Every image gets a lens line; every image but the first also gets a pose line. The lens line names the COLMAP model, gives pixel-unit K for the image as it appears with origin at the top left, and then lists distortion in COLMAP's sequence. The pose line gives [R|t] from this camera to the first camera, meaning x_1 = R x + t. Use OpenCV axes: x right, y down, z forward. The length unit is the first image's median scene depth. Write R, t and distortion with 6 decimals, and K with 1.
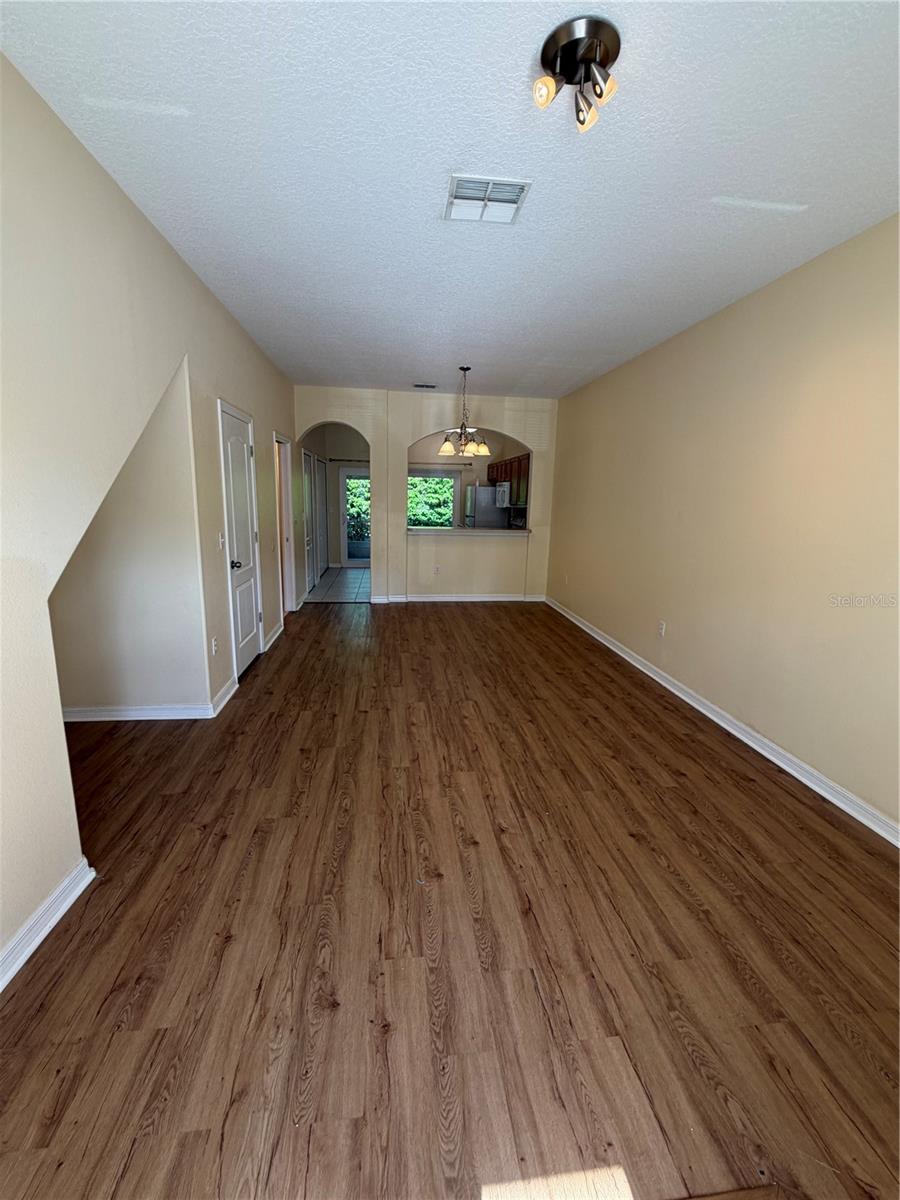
lens RADIAL K [[482.8, 0, 447.1], [0, 482.8, 596.2], [0, 0, 1]] dist [-0.000469, -0.000311]
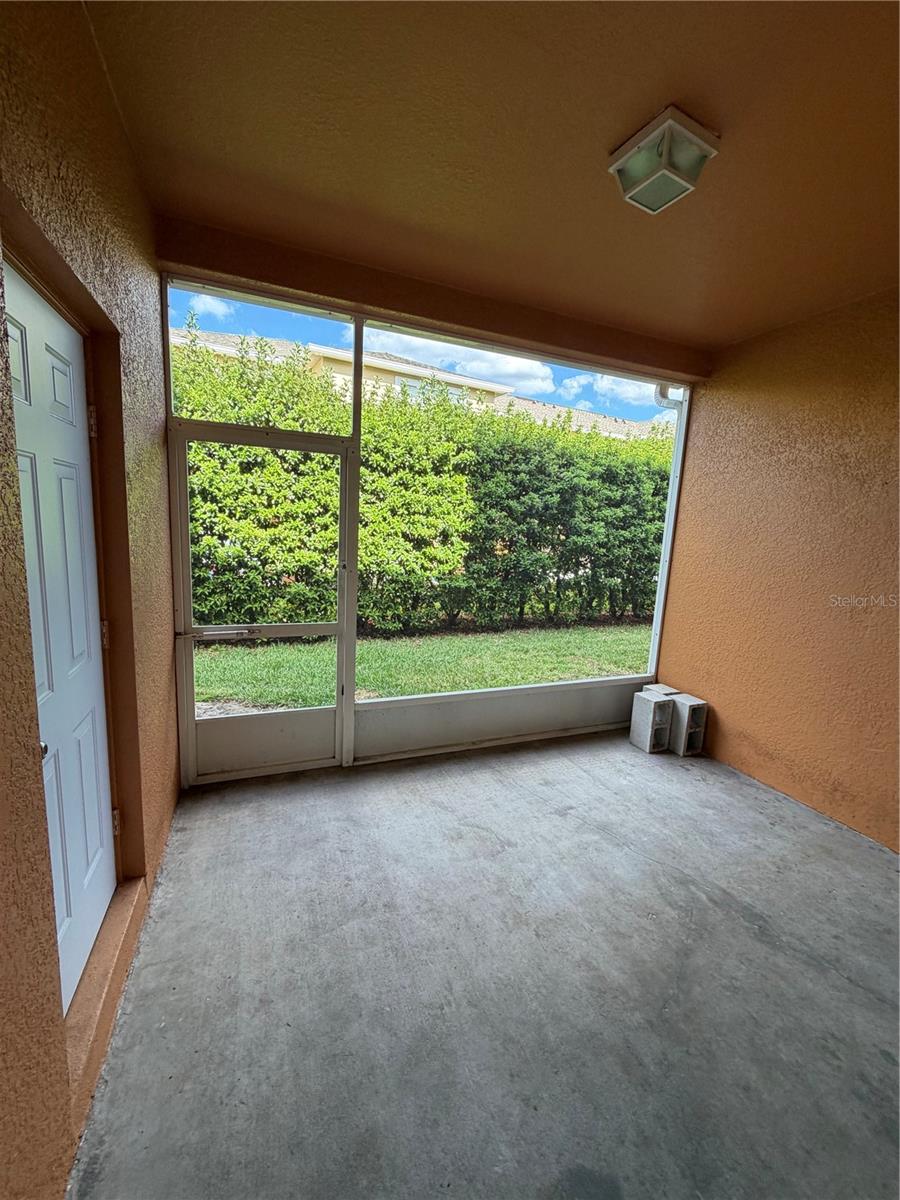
lens RADIAL K [[482.8, 0, 451.7], [0, 482.8, 599.3], [0, 0, 1]] dist [-0.000469, -0.000311]
pose [[0.968732, -0.014202, 0.247701, -0.113229], [0.025670, 0.998740, -0.043131, -0.116416], [-0.246776, 0.048141, 0.967876, 0.571654]]
